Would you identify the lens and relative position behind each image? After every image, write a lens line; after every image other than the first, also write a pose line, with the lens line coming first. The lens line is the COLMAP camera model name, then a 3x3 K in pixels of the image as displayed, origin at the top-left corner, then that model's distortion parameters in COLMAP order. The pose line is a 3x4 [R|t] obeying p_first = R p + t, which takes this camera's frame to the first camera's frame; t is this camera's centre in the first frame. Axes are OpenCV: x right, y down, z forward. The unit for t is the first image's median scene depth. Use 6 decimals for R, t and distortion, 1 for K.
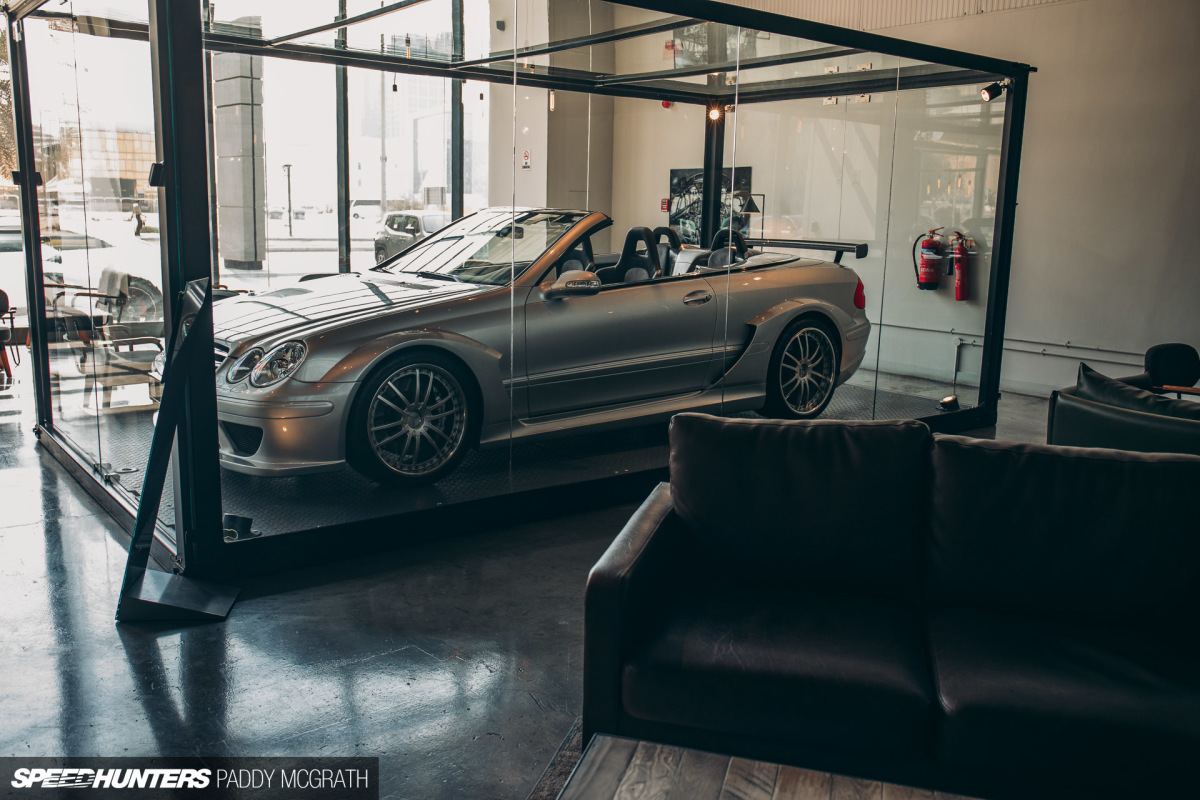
lens RADIAL K [[1036.0, 0, 604.0], [0, 1036.0, 399.6], [0, 0, 1]] dist [-0.063496, 0.069531]
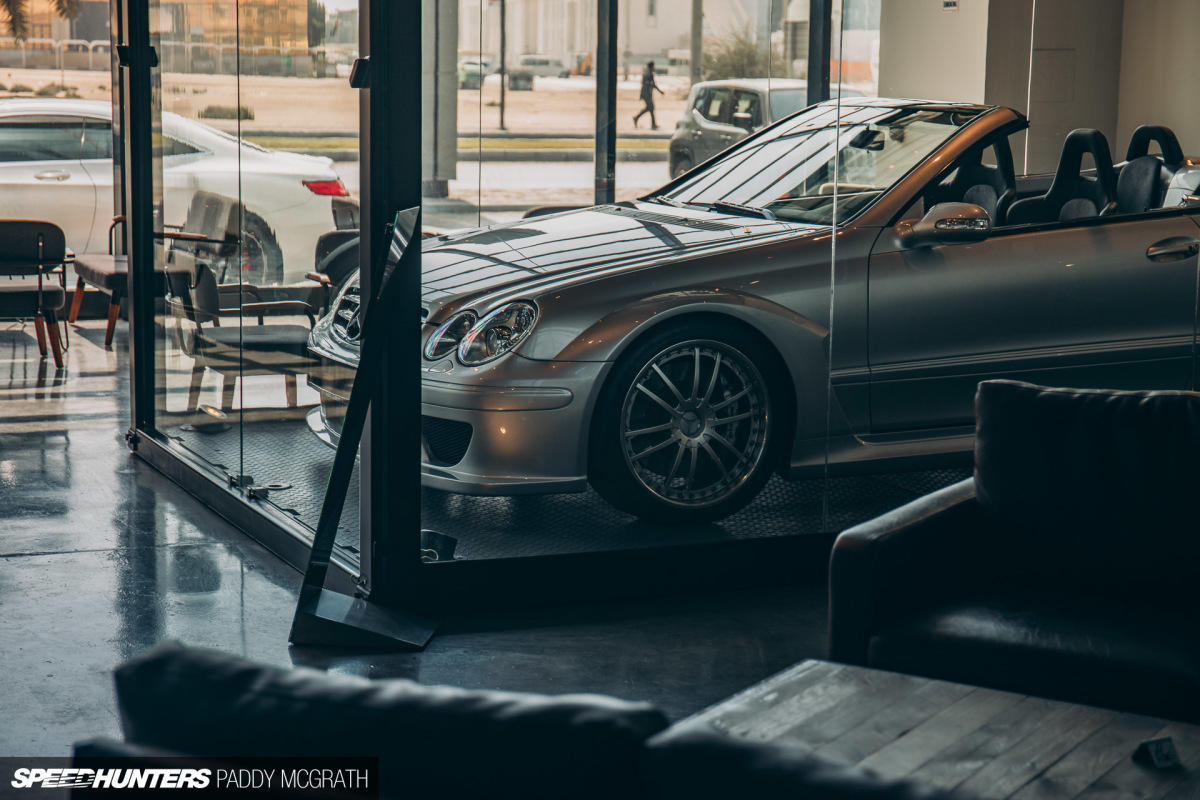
lens RADIAL K [[2467.6, 0, 600.3], [0, 2467.6, 400.0], [0, 0, 1]] dist [0.053500, 0.000000]
pose [[0.968794, 0.026468, -0.246452, 0.144920], [-0.037438, 0.998501, -0.039934, 0.066666], [0.245025, 0.047915, 0.968332, -0.529101]]
